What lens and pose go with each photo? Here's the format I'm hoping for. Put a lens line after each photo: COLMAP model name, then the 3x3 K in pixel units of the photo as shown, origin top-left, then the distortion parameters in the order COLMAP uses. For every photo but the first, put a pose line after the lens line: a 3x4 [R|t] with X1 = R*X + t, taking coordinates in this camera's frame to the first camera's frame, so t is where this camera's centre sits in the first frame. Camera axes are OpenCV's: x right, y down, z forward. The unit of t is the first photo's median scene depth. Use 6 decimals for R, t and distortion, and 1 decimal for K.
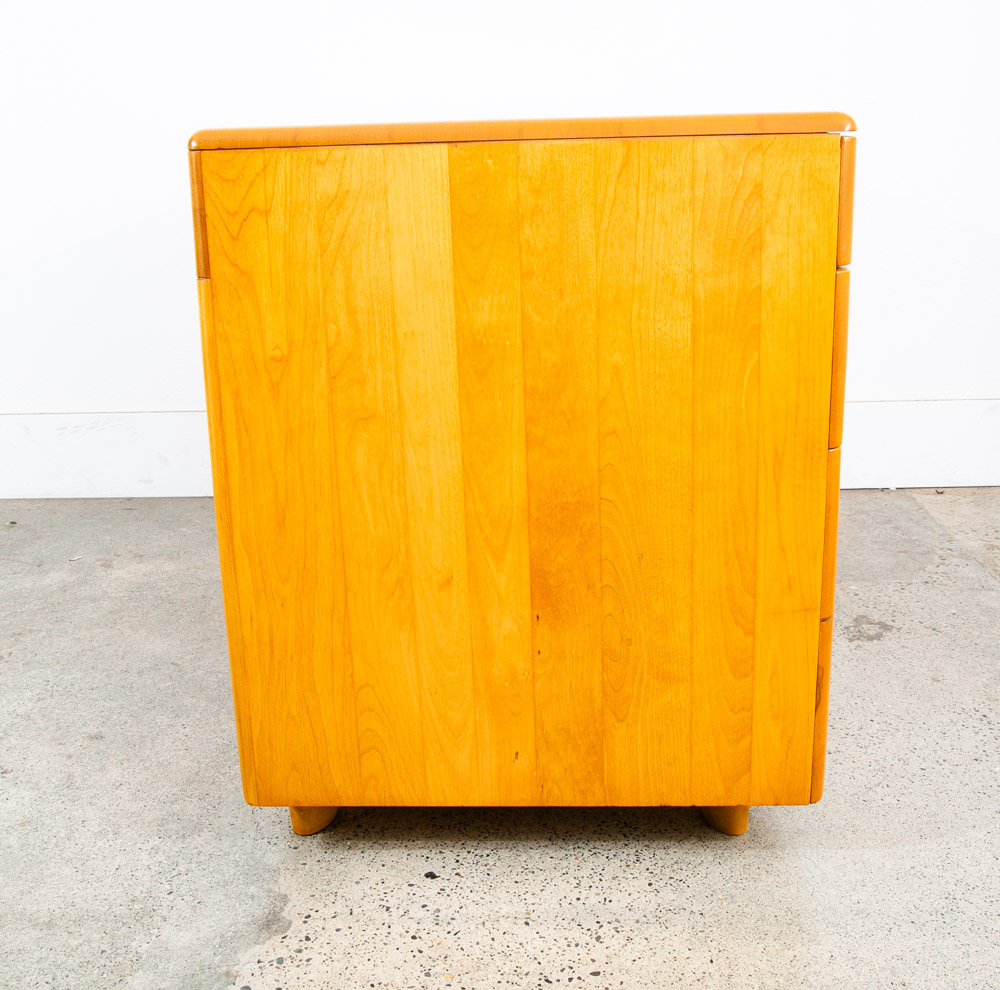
lens RADIAL K [[1238.5, 0, 498.0], [0, 1238.5, 462.9], [0, 0, 1]] dist [-0.076219, 0.064027]
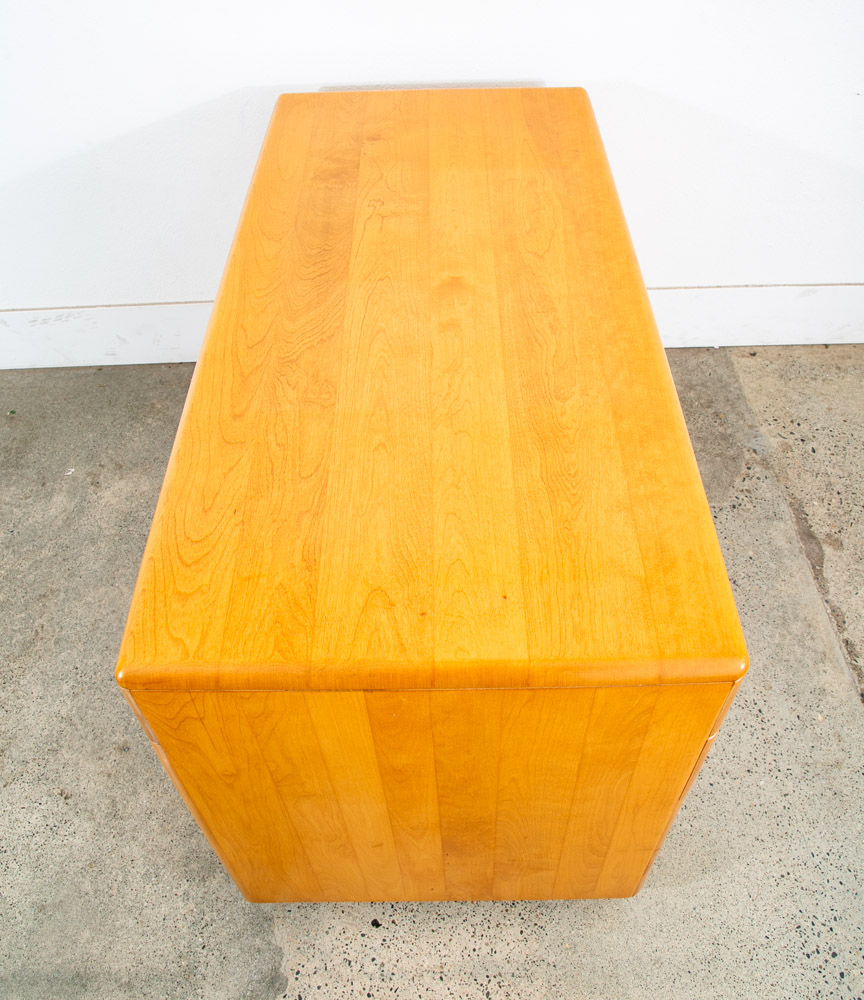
lens RADIAL K [[893.6, 0, 430.6], [0, 893.6, 421.6], [0, 0, 1]] dist [-0.128585, 0.060496]
pose [[0.998858, -0.035043, 0.032467, -0.000264], [0.013981, 0.864311, 0.502763, -0.724465], [-0.045680, -0.501735, 0.863814, 0.400751]]
